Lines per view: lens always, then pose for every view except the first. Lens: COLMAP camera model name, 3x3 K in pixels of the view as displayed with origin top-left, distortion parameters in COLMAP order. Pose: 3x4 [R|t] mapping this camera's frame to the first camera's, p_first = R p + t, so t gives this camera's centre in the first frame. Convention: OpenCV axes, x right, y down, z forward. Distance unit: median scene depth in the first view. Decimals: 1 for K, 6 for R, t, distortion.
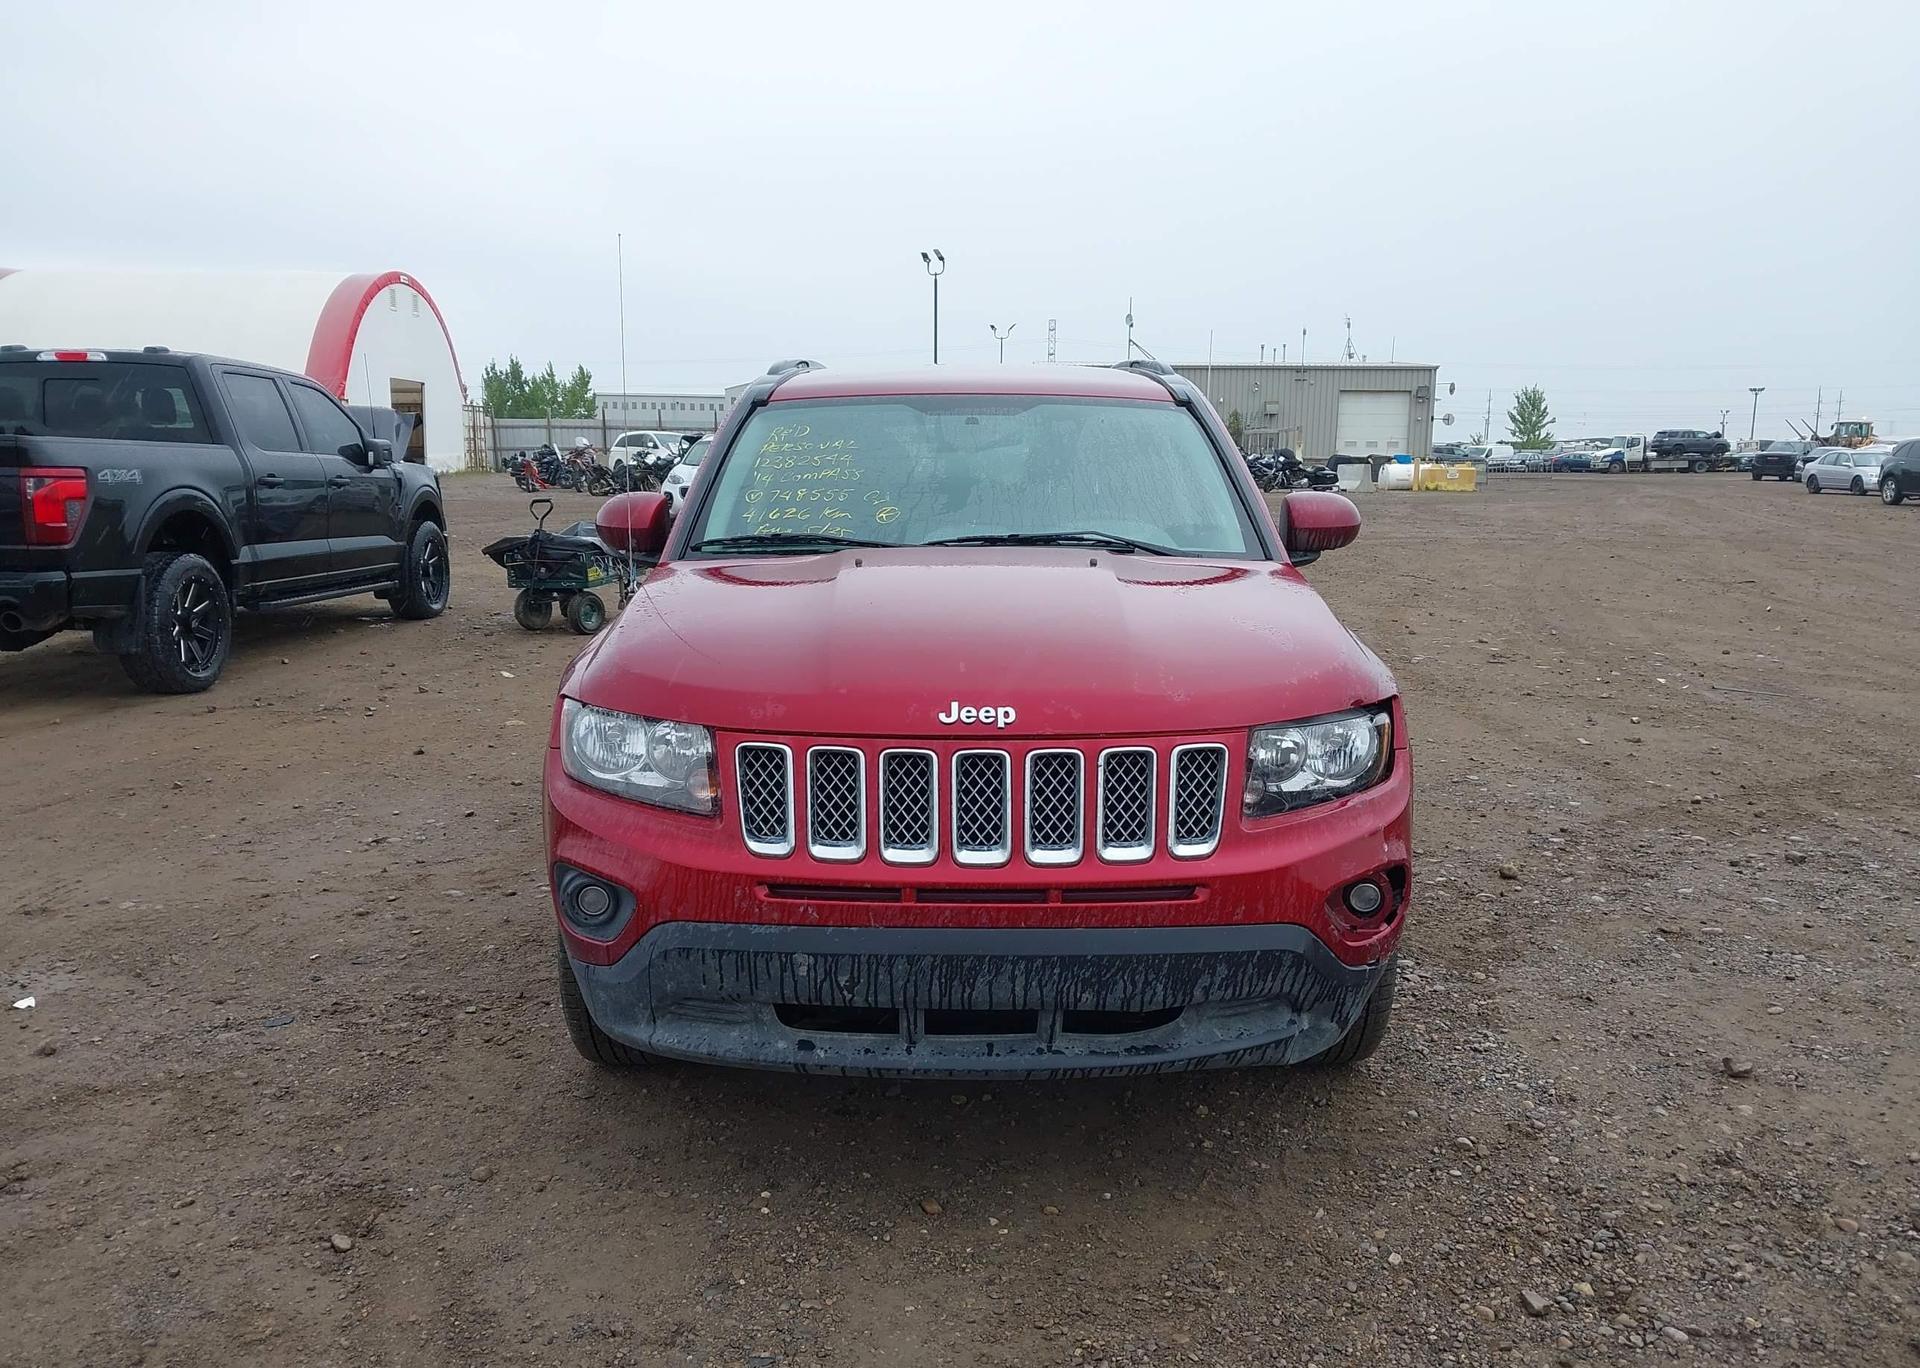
lens RADIAL K [[1503.4, 0, 967.1], [0, 1503.4, 693.1], [0, 0, 1]] dist [0.067549, -0.103930]
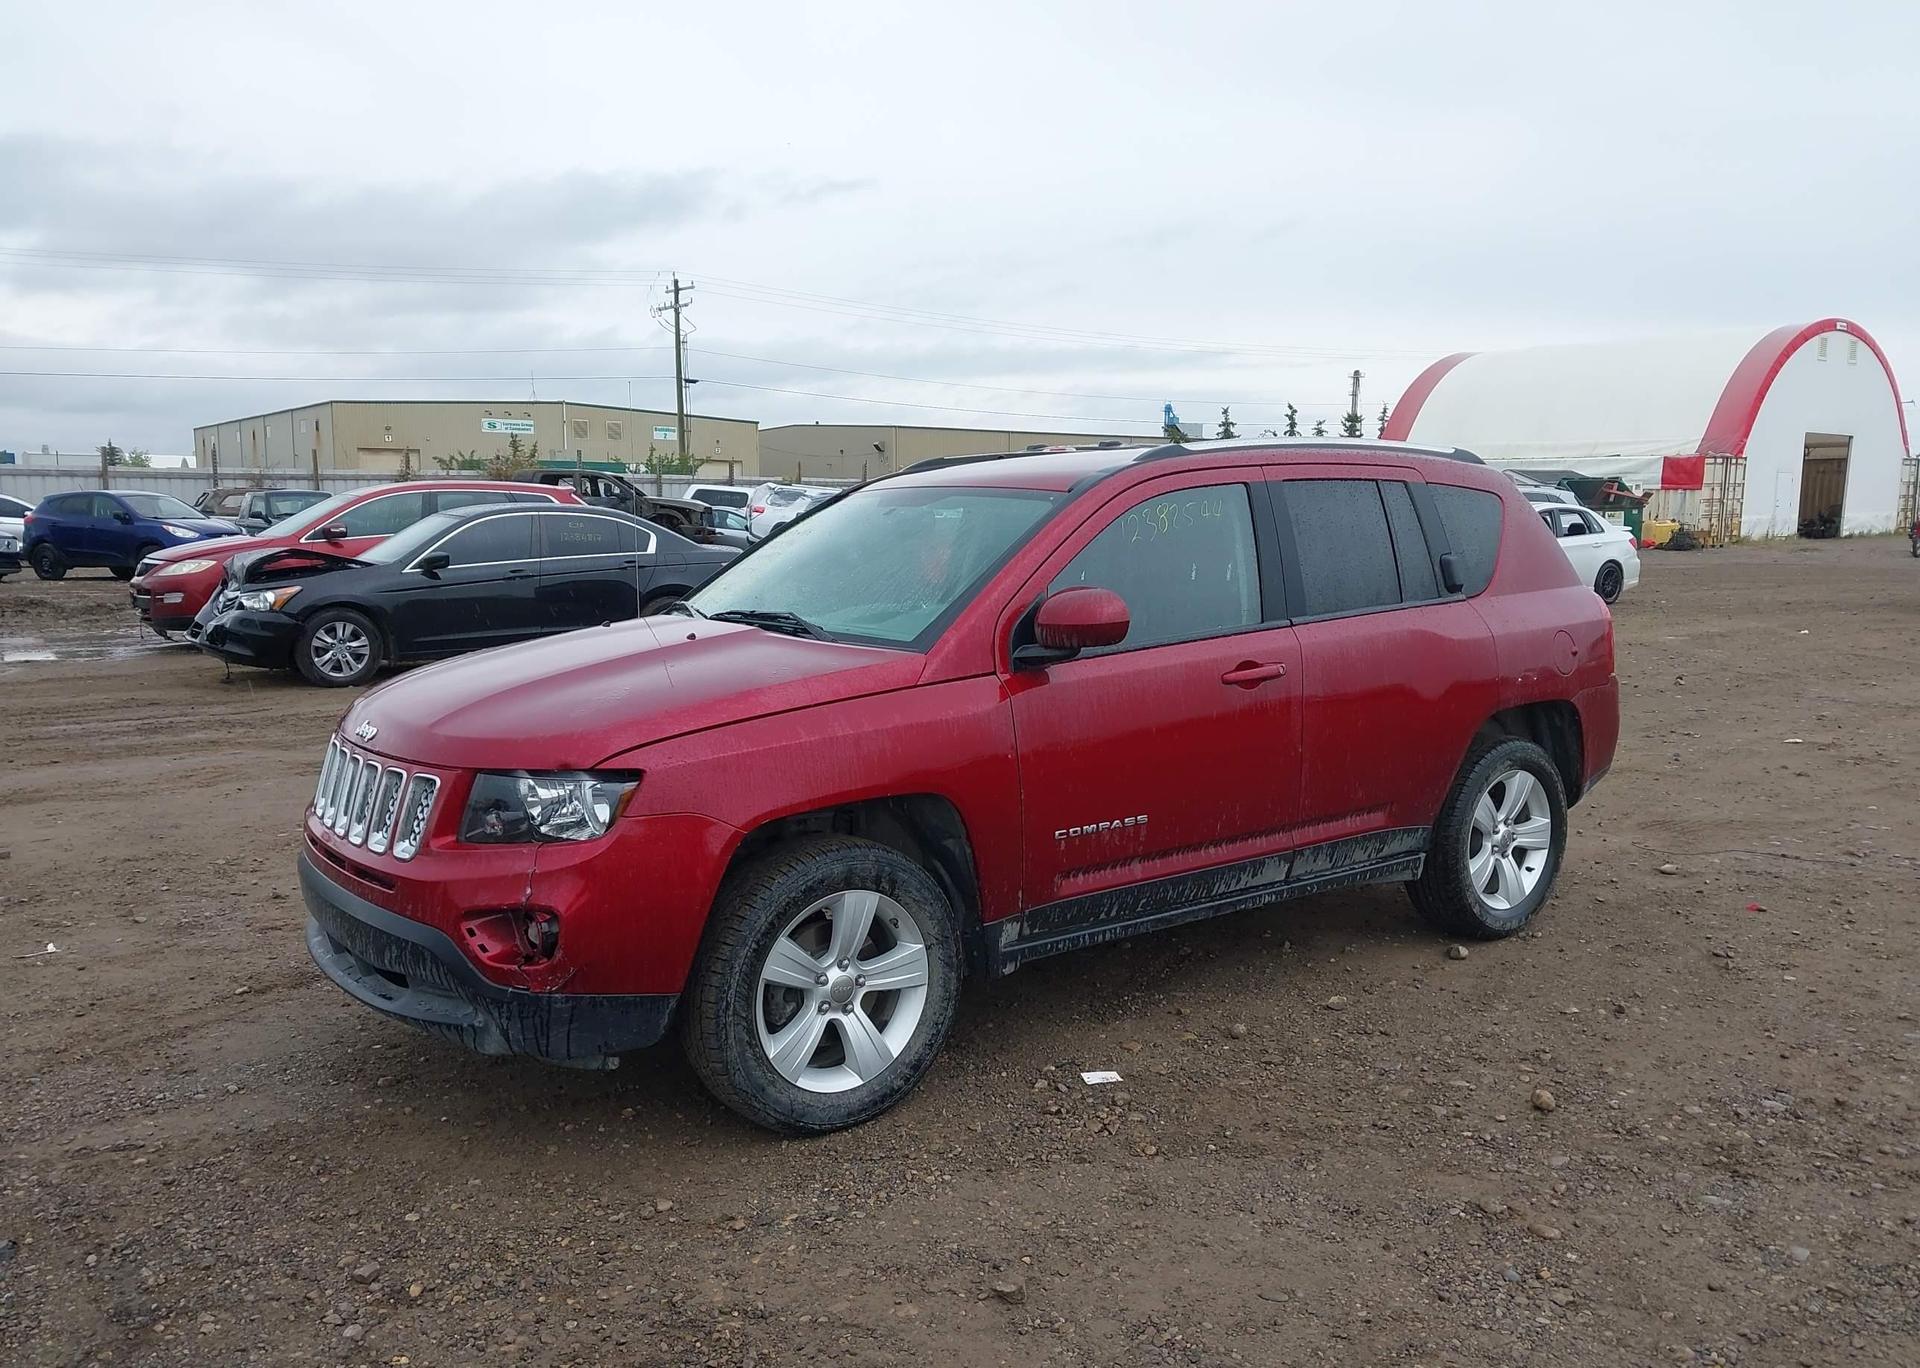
lens RADIAL K [[1503.4, 0, 958.7], [0, 1503.4, 683.9], [0, 0, 1]] dist [0.067549, -0.103930]
pose [[0.595594, 0.088765, -0.798366, 1.063709], [-0.123012, 0.992232, 0.018551, -0.089950], [0.793811, 0.087160, 0.601887, 0.422716]]
